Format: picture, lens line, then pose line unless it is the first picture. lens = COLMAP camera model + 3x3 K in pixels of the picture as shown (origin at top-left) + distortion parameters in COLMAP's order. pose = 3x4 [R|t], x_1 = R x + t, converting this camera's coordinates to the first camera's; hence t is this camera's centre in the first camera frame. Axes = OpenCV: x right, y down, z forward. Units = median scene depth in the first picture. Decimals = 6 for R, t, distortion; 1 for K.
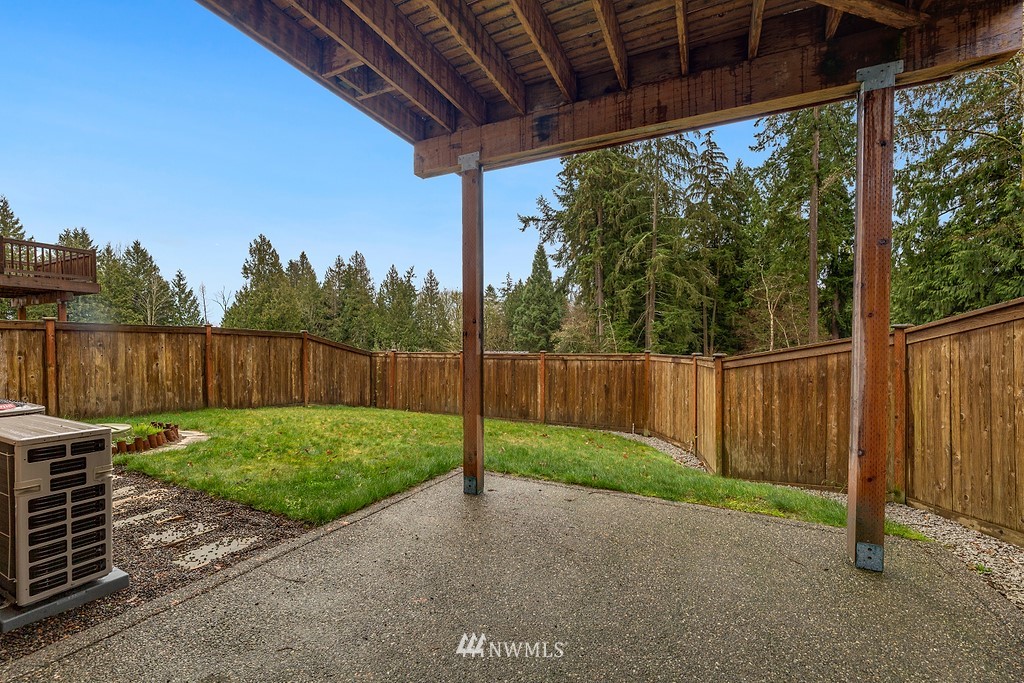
lens RADIAL K [[411.6, 0, 508.9], [0, 411.6, 352.9], [0, 0, 1]] dist [0.000250, -0.001239]
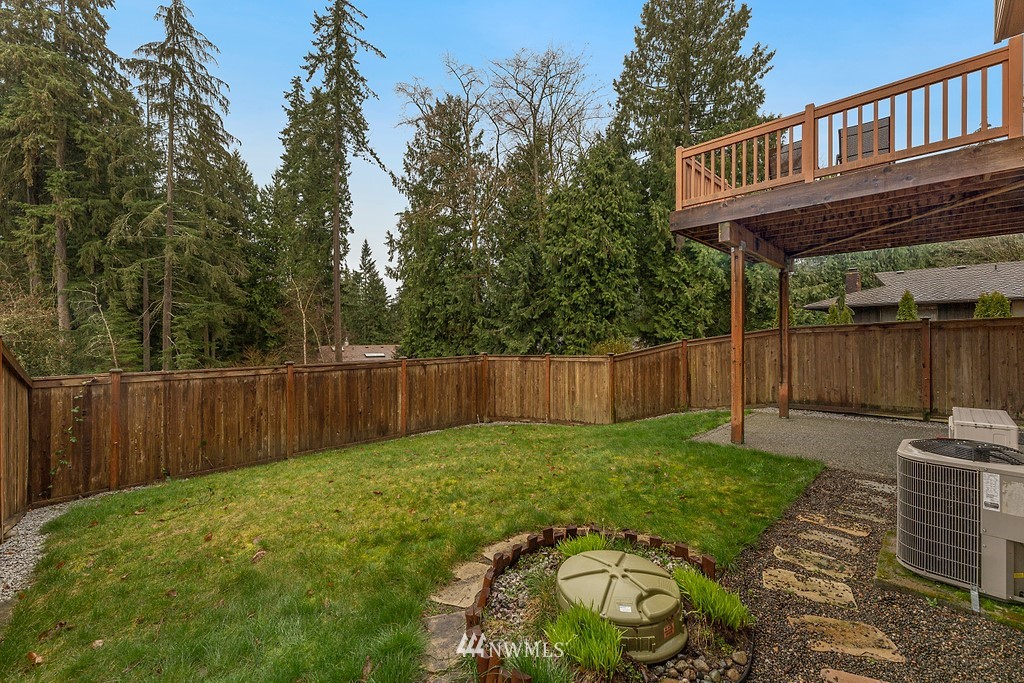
lens RADIAL K [[411.6, 0, 510.9], [0, 411.6, 336.1], [0, 0, 1]] dist [0.000250, -0.001239]
pose [[0.355690, -0.001177, 0.934603, -0.680813], [0.028983, 0.999532, -0.009771, -0.034705], [-0.934155, 0.030563, 0.355557, 0.435299]]
